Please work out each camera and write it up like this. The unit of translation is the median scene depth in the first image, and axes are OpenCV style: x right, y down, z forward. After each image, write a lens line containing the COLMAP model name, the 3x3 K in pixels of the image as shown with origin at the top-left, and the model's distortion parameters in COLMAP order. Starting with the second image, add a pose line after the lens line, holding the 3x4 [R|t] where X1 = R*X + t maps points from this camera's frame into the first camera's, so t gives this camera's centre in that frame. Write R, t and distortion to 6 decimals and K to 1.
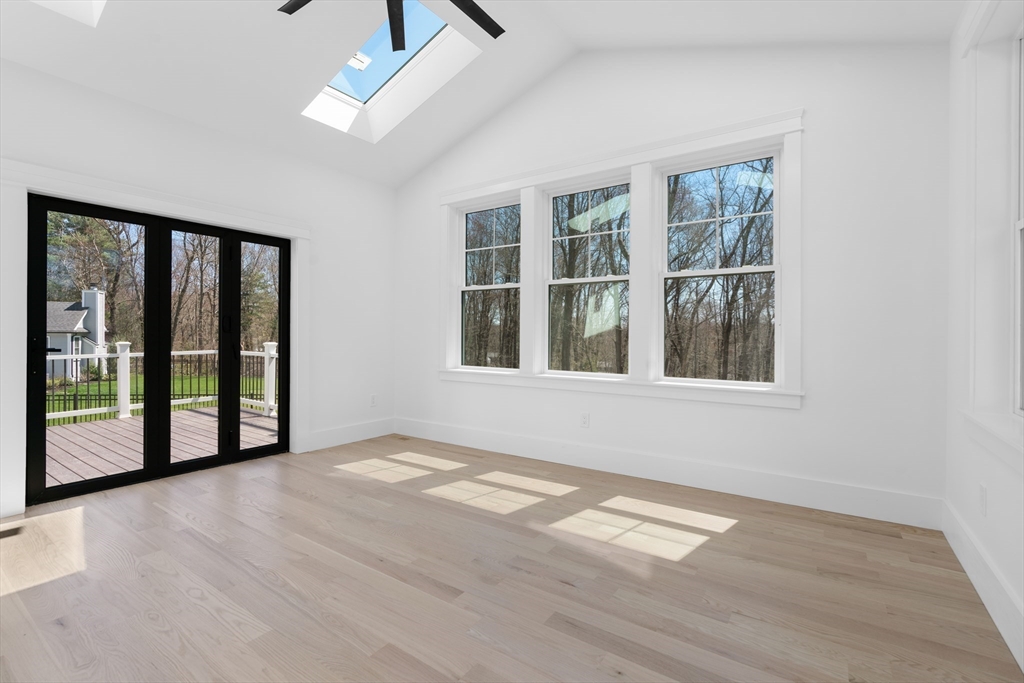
lens RADIAL K [[458.5, 0, 507.8], [0, 458.5, 335.7], [0, 0, 1]] dist [-0.012972, 0.004607]
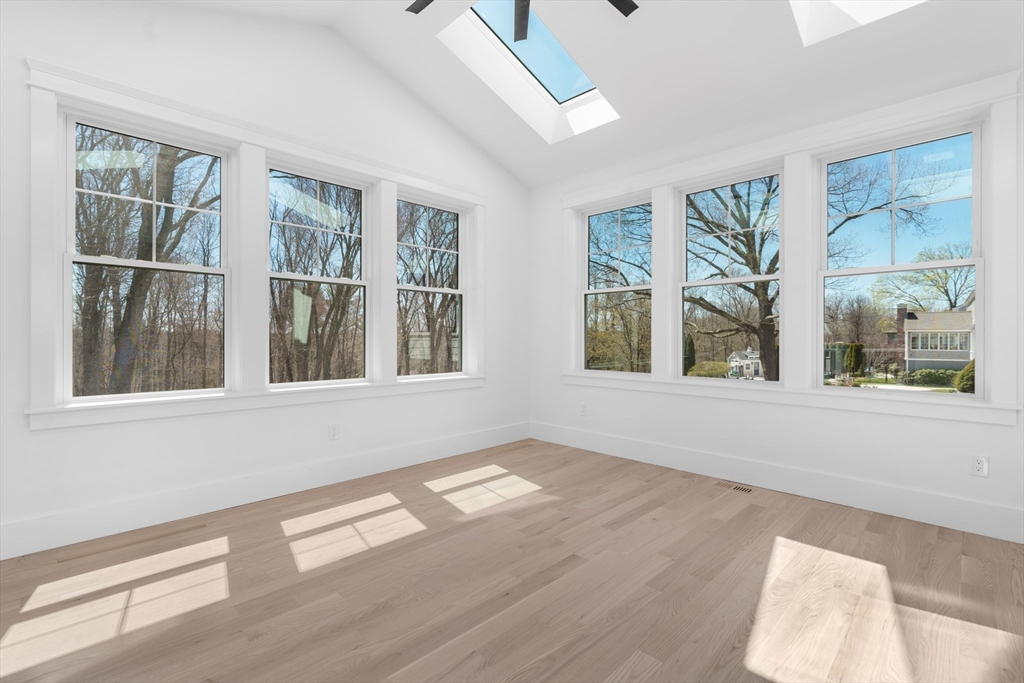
lens RADIAL K [[458.5, 0, 507.5], [0, 458.5, 340.3], [0, 0, 1]] dist [-0.012972, 0.004607]
pose [[0.184486, -0.008824, 0.982796, -0.939046], [0.003557, 0.999959, 0.008310, -0.008479], [-0.982829, 0.001963, 0.184510, 0.682258]]
